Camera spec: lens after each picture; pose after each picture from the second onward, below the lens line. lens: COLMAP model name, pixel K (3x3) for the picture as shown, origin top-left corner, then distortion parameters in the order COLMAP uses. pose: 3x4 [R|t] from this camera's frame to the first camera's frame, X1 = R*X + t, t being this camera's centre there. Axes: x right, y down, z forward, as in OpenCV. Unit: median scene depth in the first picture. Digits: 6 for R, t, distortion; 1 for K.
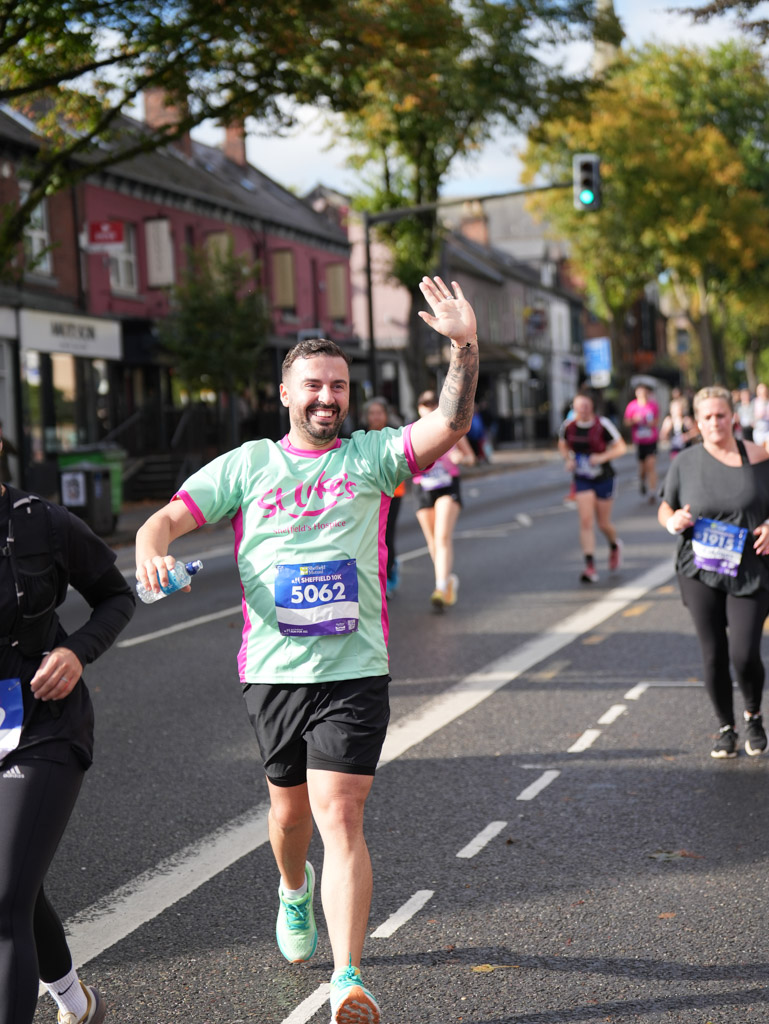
lens RADIAL K [[2102.5, 0, 384.5], [0, 2102.5, 512.0], [0, 0, 1]] dist [-0.025090, -0.252063]
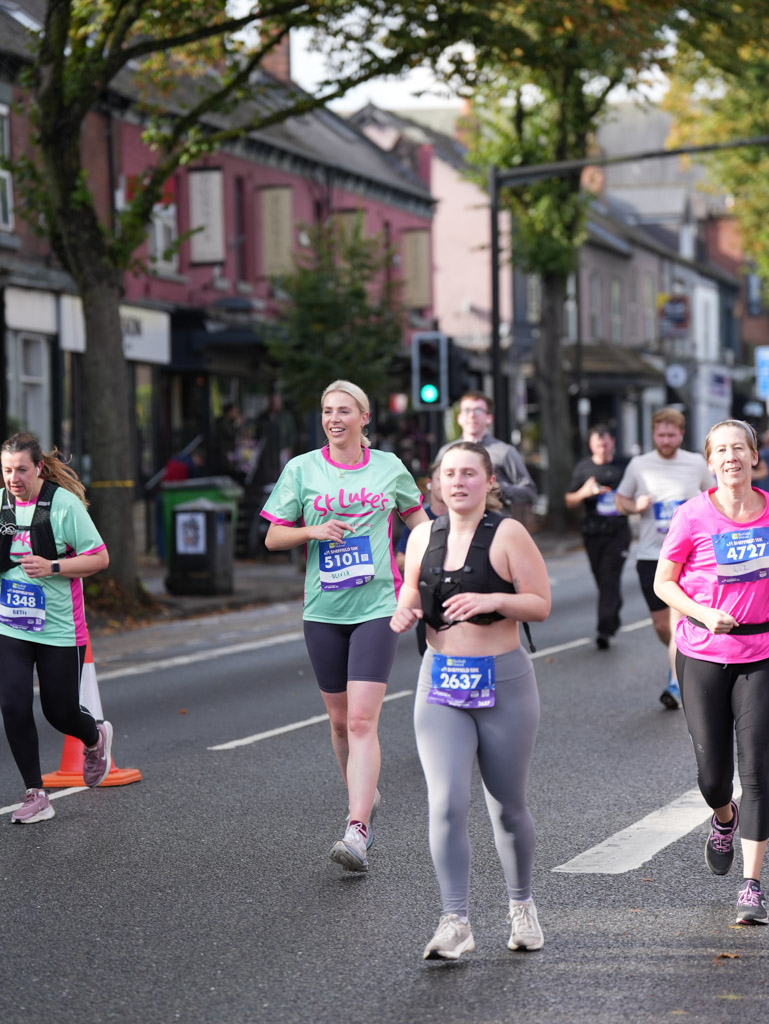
lens RADIAL K [[3563.3, 0, 384.5], [0, 3563.3, 512.0], [0, 0, 1]] dist [-0.053967, -0.784300]
pose [[0.999474, 0.029912, 0.012544, -0.035172], [-0.029559, 0.999187, -0.027422, 0.005338], [-0.013354, 0.027037, 0.999545, -0.127855]]
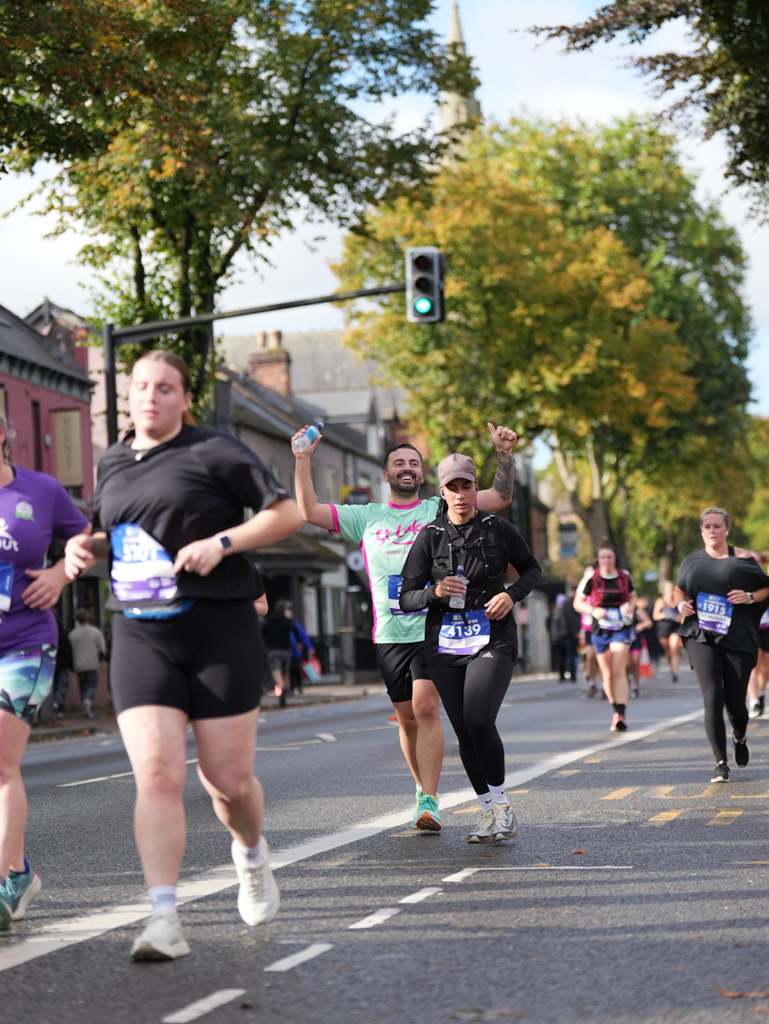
lens RADIAL K [[3016.1, 0, 384.5], [0, 3016.1, 512.0], [0, 0, 1]] dist [0.021016, 0.237999]
pose [[0.996927, 0.004252, 0.078217, 0.002649], [0.003240, 0.995432, -0.095414, 0.008815], [-0.078265, 0.095374, 0.992360, 0.003606]]
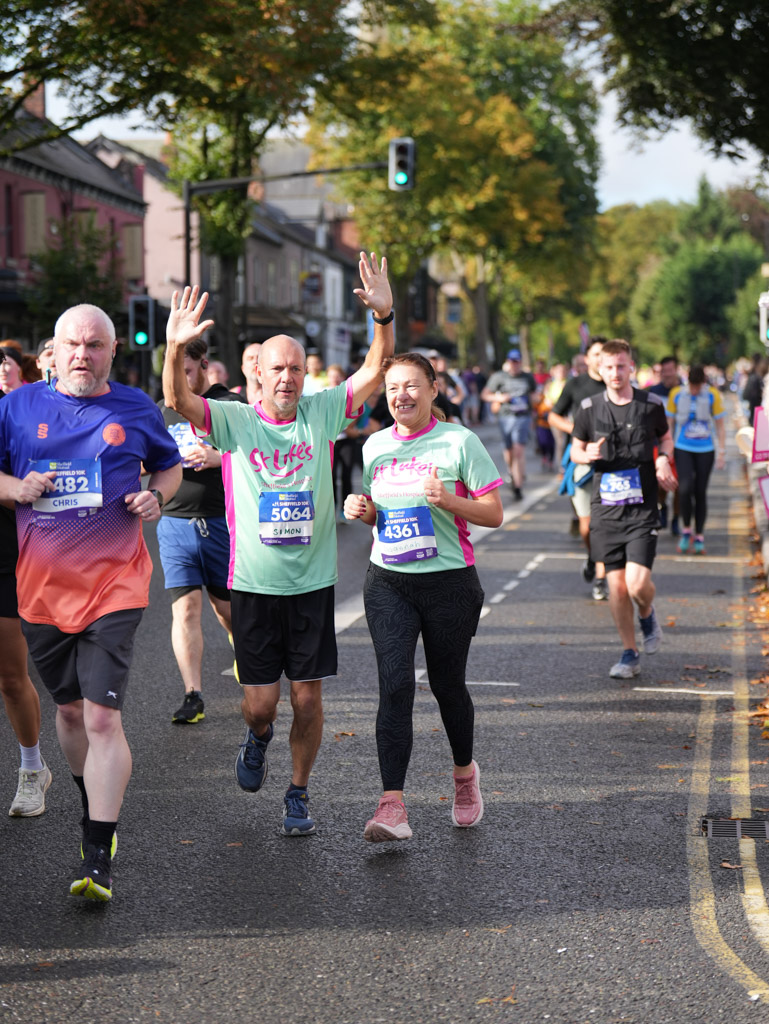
lens RADIAL K [[2448.8, 0, 384.5], [0, 2448.8, 512.0], [0, 0, 1]] dist [0.028447, -0.869481]
pose [[0.991580, 0.034354, 0.124858, -0.034822], [-0.035344, 0.999359, 0.005720, 0.005230], [-0.124582, -0.010085, 0.992158, -0.124148]]
